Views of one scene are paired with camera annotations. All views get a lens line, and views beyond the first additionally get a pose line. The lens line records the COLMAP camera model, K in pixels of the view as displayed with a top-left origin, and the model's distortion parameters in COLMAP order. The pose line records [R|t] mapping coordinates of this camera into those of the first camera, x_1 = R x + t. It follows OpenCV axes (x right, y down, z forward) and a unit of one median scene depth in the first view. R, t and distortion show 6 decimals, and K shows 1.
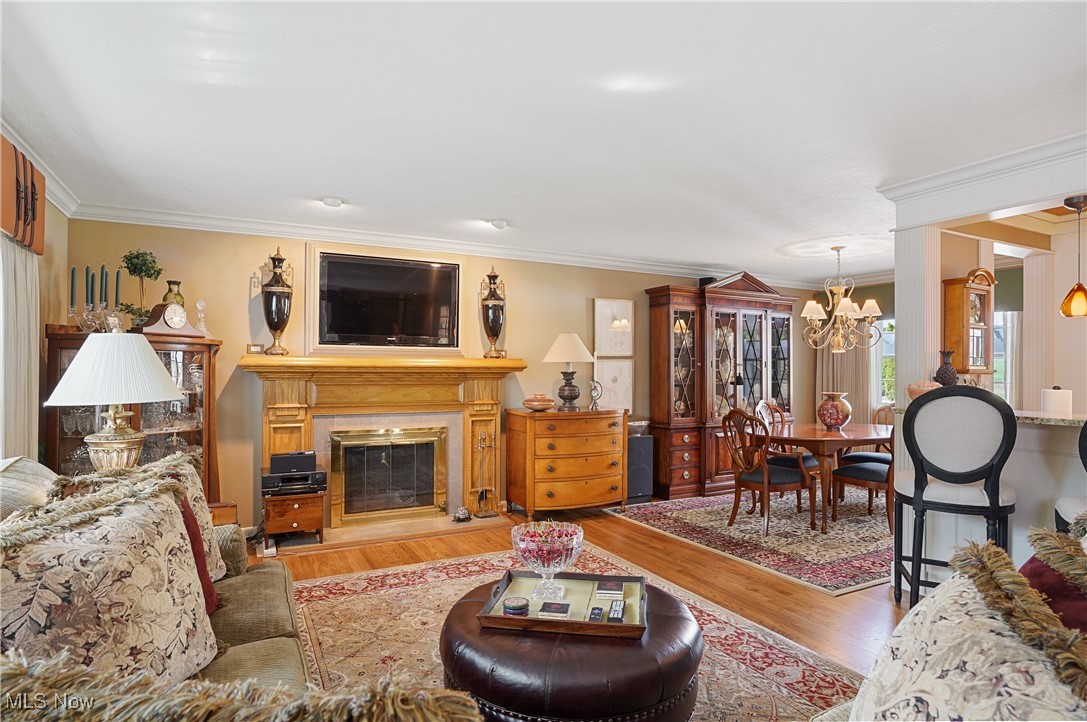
lens RADIAL K [[592.9, 0, 548.0], [0, 592.9, 366.3], [0, 0, 1]] dist [-0.039889, 0.000275]
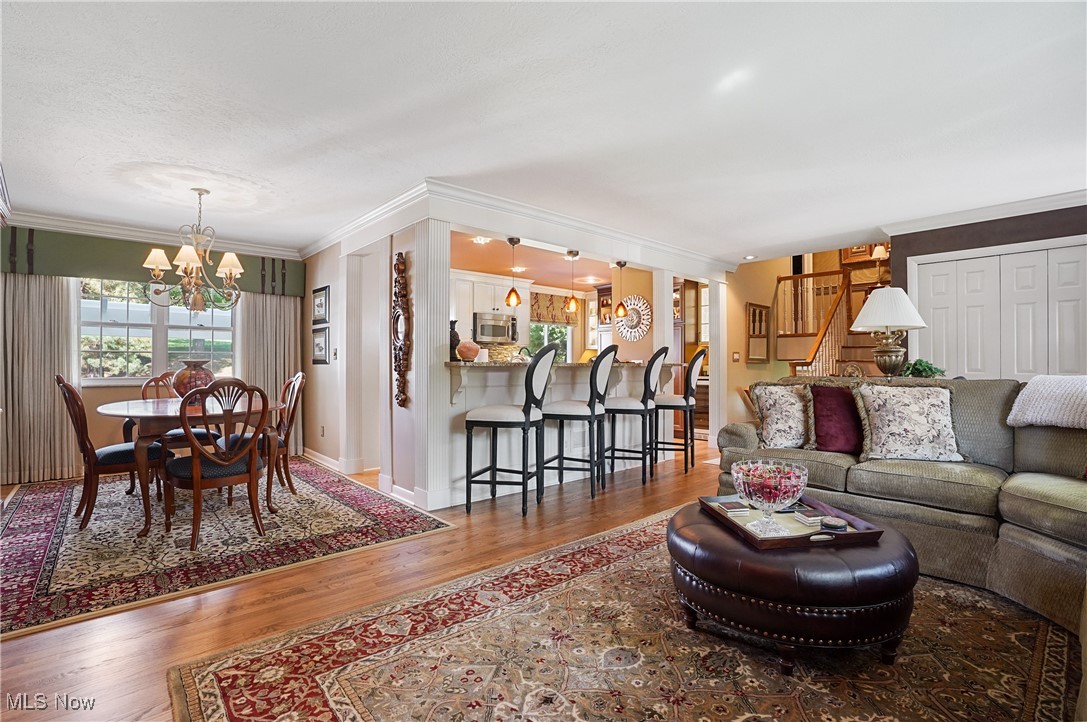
lens RADIAL K [[503.7, 0, 543.7], [0, 503.7, 357.3], [0, 0, 1]] dist [-0.070848, 0.027149]
pose [[-0.233530, 0.006875, 0.972325, -0.339171], [-0.007185, 0.999936, -0.008796, 0.046724], [-0.972323, -0.009041, -0.233465, 0.726965]]
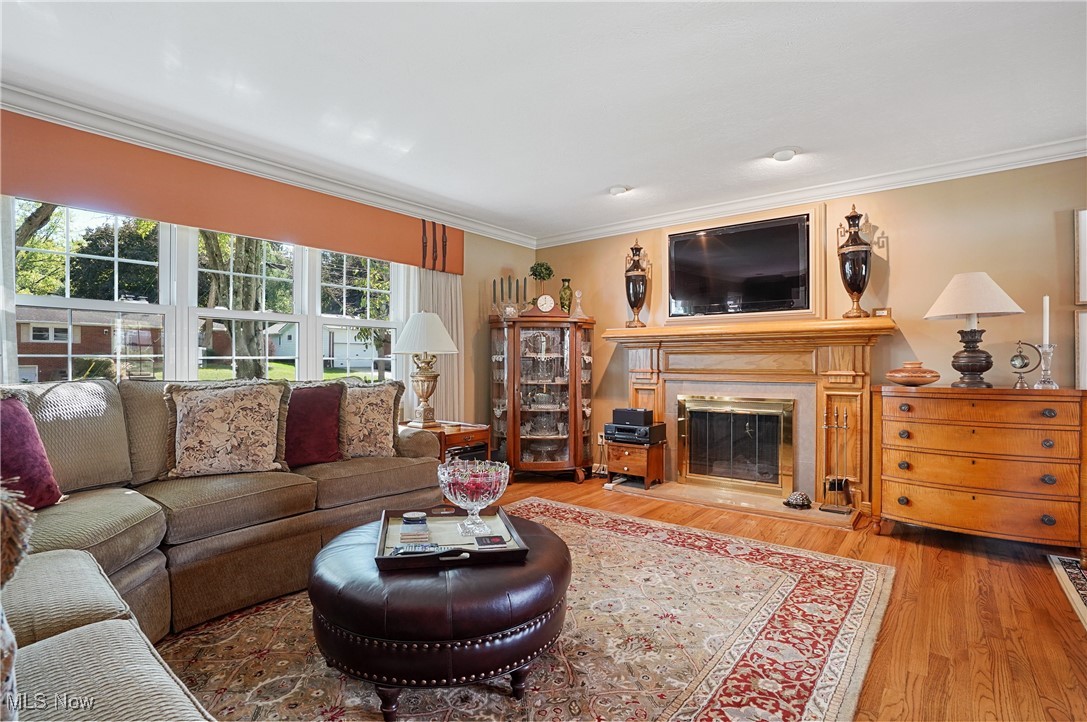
lens RADIAL K [[534.4, 0, 540.4], [0, 534.4, 362.3], [0, 0, 1]] dist [-0.071743, 0.034661]
pose [[0.390095, -0.006281, -0.920753, 0.411604], [0.006701, 0.999970, -0.003982, 0.047644], [0.920750, -0.004617, 0.390125, 0.346633]]
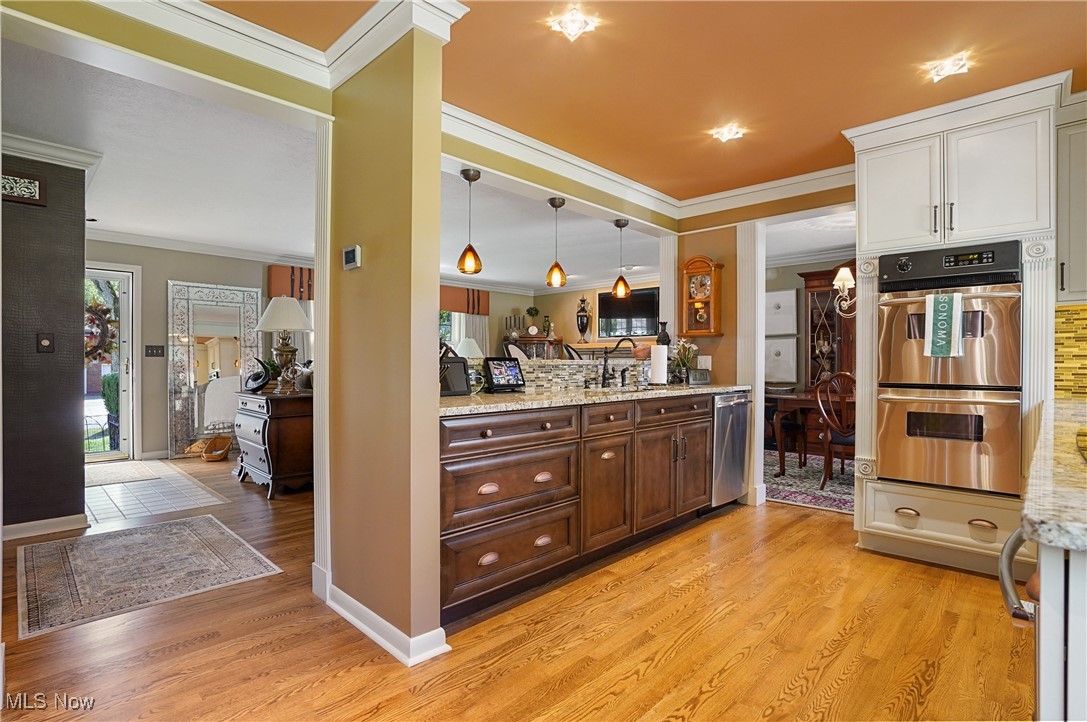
lens RADIAL K [[534.4, 0, 540.4], [0, 534.4, 362.3], [0, 0, 1]] dist [-0.071743, 0.034661]
pose [[0.311281, -0.008156, -0.950283, 1.224953], [0.003956, 0.999966, -0.007286, 0.056951], [0.950310, -0.001492, 0.311303, 0.200470]]
